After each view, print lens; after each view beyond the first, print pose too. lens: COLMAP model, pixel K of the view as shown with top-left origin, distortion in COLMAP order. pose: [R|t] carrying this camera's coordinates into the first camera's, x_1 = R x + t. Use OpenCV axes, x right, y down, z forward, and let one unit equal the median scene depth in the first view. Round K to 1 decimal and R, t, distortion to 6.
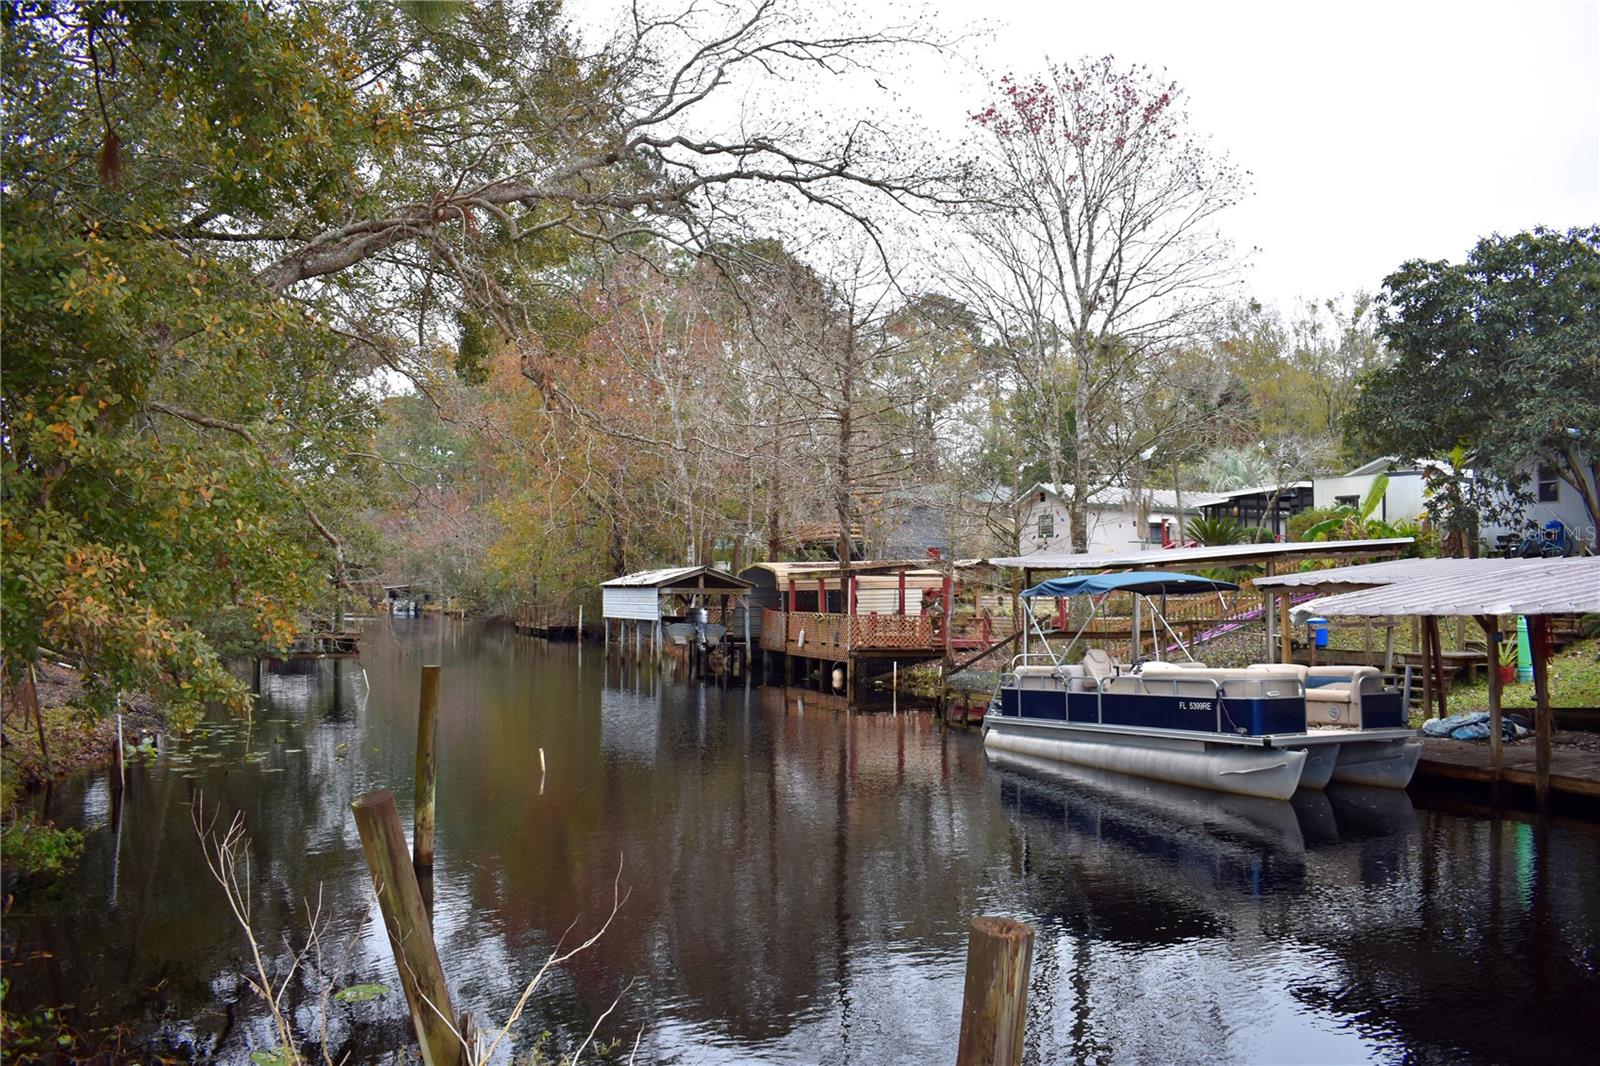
lens RADIAL K [[1263.5, 0, 799.6], [0, 1263.5, 534.2], [0, 0, 1]] dist [-0.094060, 0.000025]
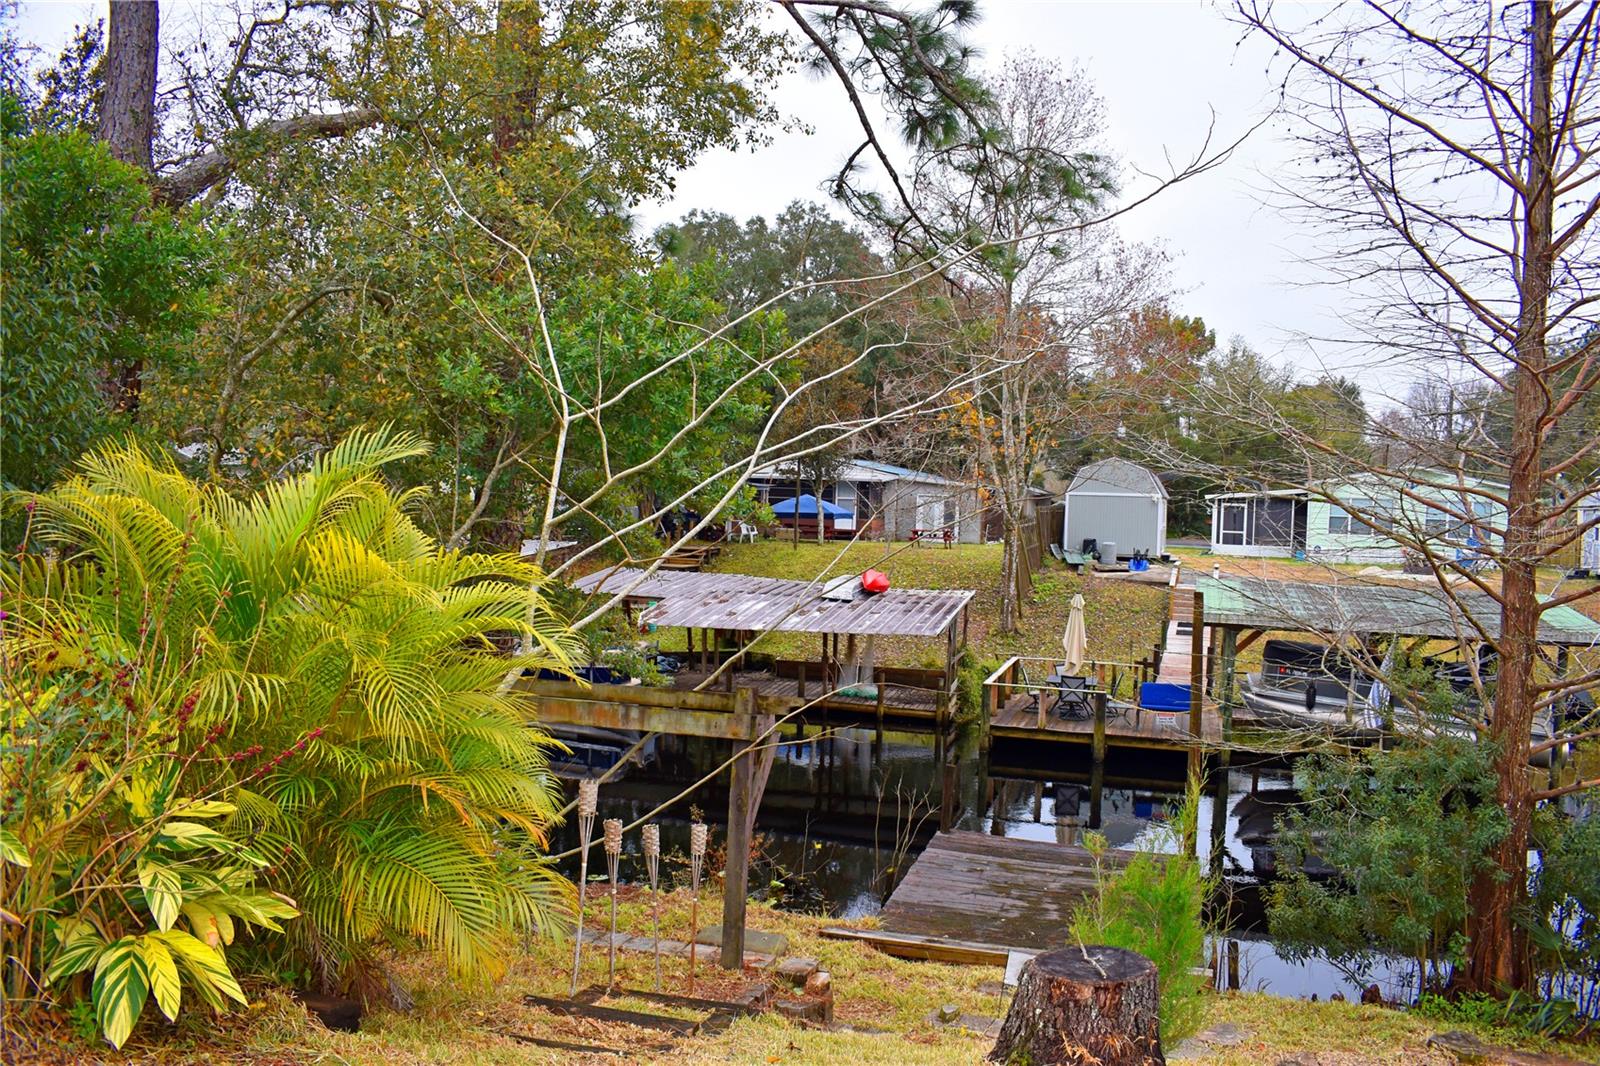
lens RADIAL K [[1250.4, 0, 804.2], [0, 1250.4, 539.5], [0, 0, 1]] dist [-0.090225, 0.005730]
pose [[0.630054, -0.018309, 0.776335, -0.879915], [-0.061358, 0.995423, 0.073273, -0.208479], [-0.774123, -0.093801, 0.626047, -0.377138]]
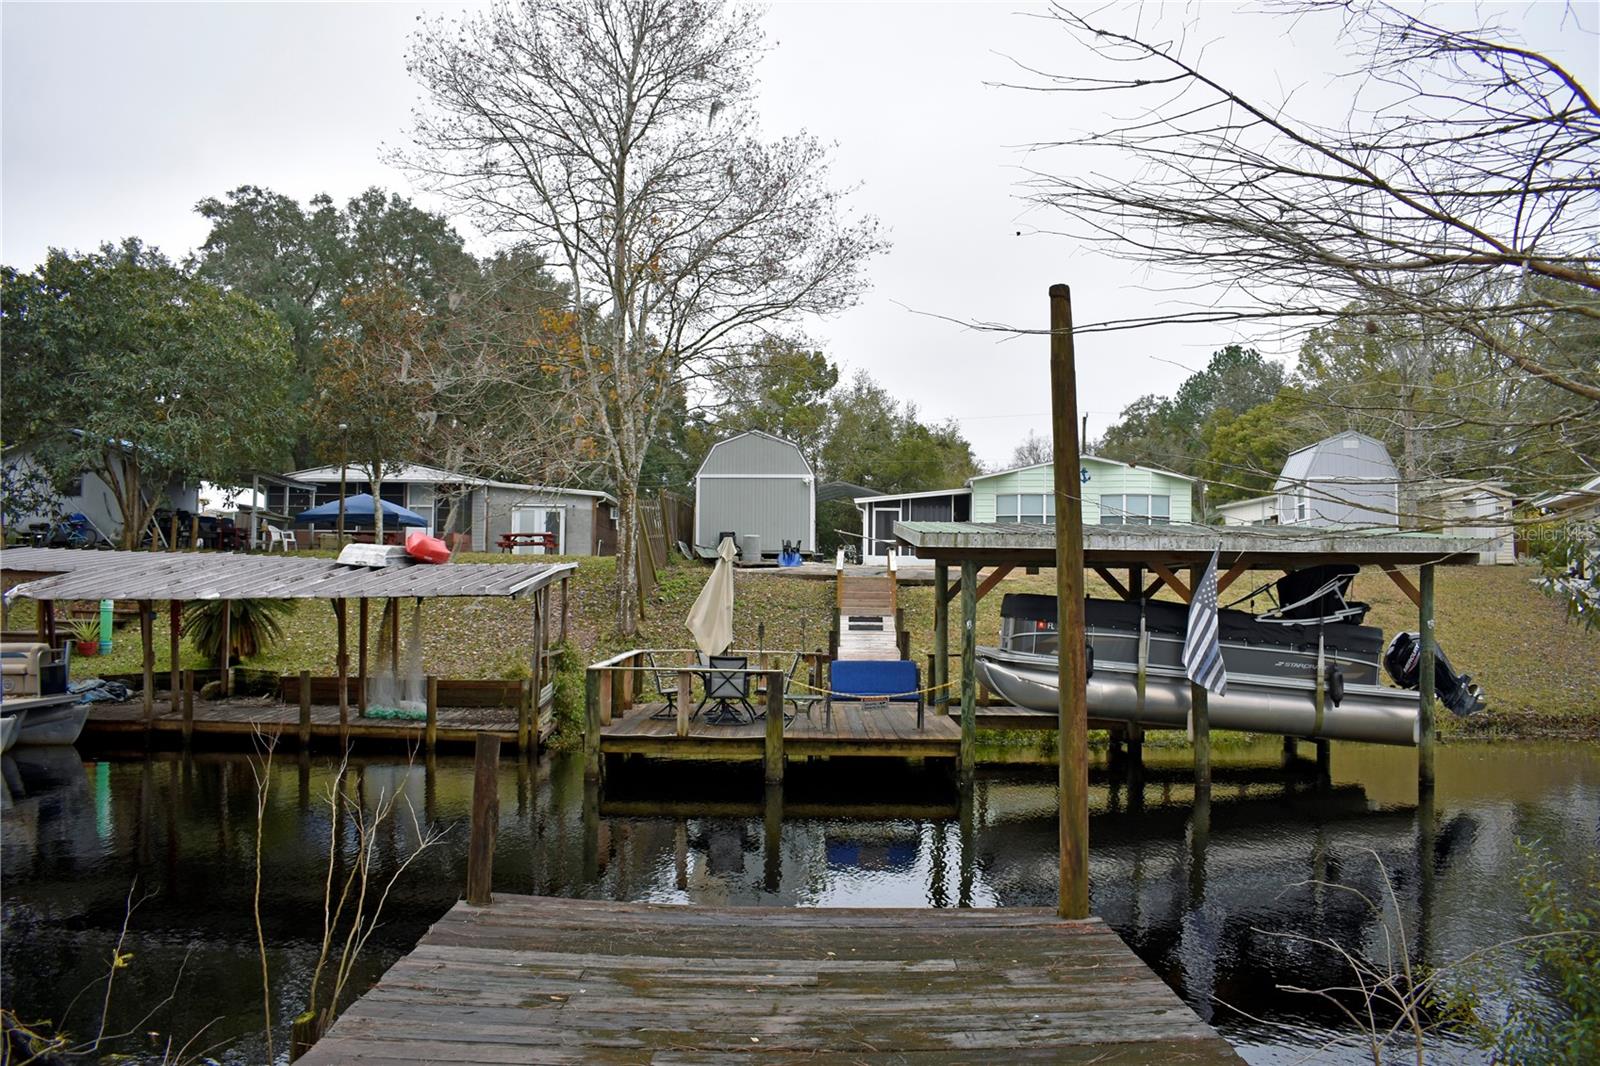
lens RADIAL K [[1248.7, 0, 800.6], [0, 1248.7, 540.5], [0, 0, 1]] dist [-0.087430, 0.002179]
pose [[0.371114, 0.030703, 0.928079, -0.332906], [-0.050961, 0.998620, -0.012658, -0.011035], [-0.927188, -0.042599, 0.372167, -0.079692]]
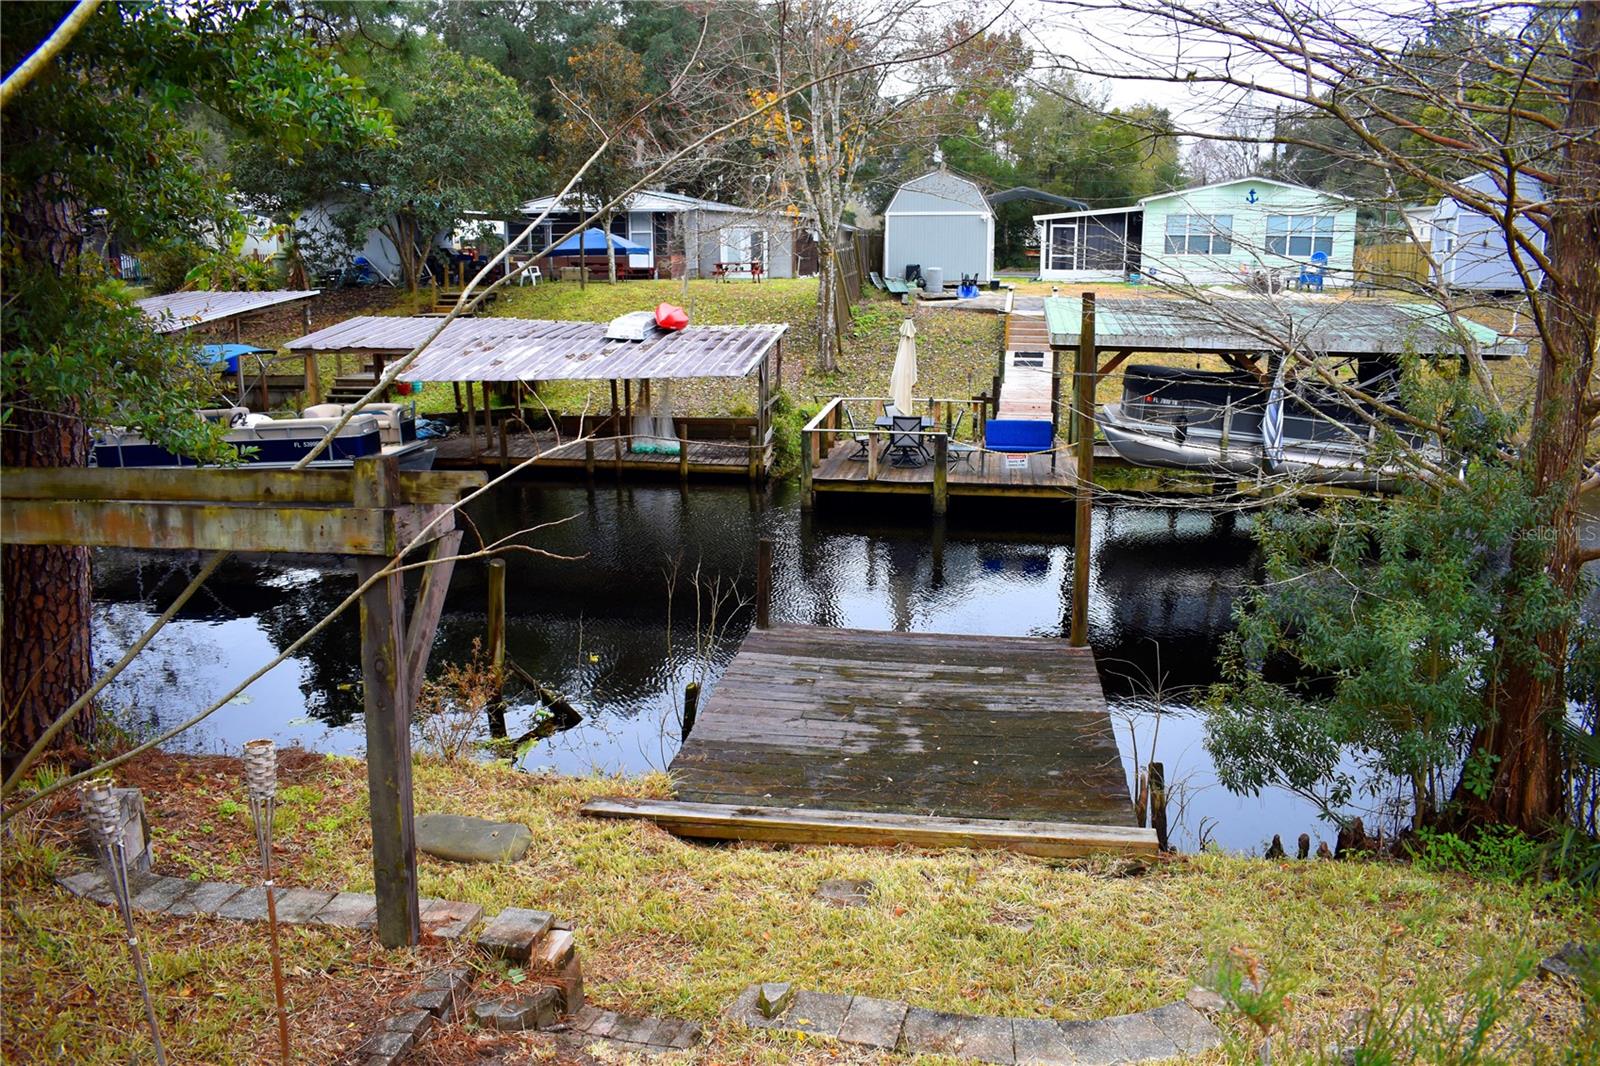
lens RADIAL K [[1250.4, 0, 804.2], [0, 1250.4, 539.5], [0, 0, 1]] dist [-0.090225, 0.005730]
pose [[0.506014, -0.207849, 0.837108, -0.637845], [-0.034921, 0.964798, 0.260663, -0.156764], [-0.861818, -0.161131, 0.480943, -0.233605]]
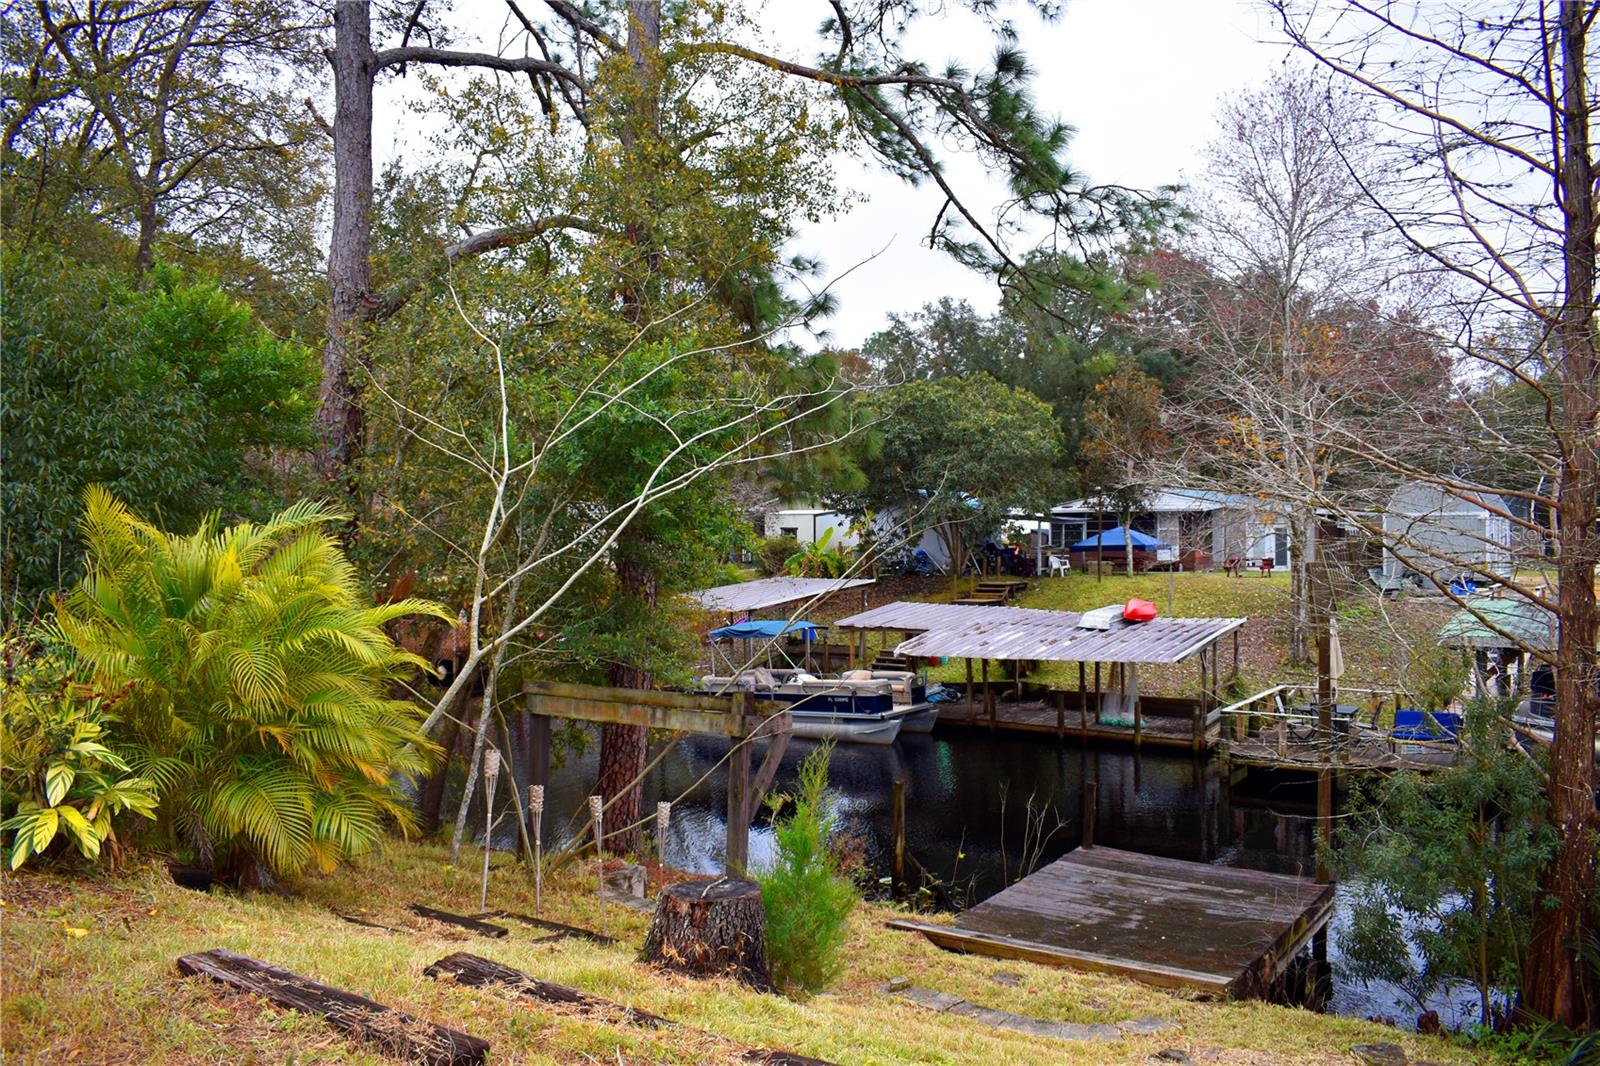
lens RADIAL K [[1251.5, 0, 806.9], [0, 1251.5, 534.8], [0, 0, 1]] dist [-0.110082, 0.042307]
pose [[0.842143, -0.016972, 0.538987, -0.772643], [-0.011284, 0.998731, 0.049079, -0.214944], [-0.539136, -0.047414, 0.840883, -0.600113]]
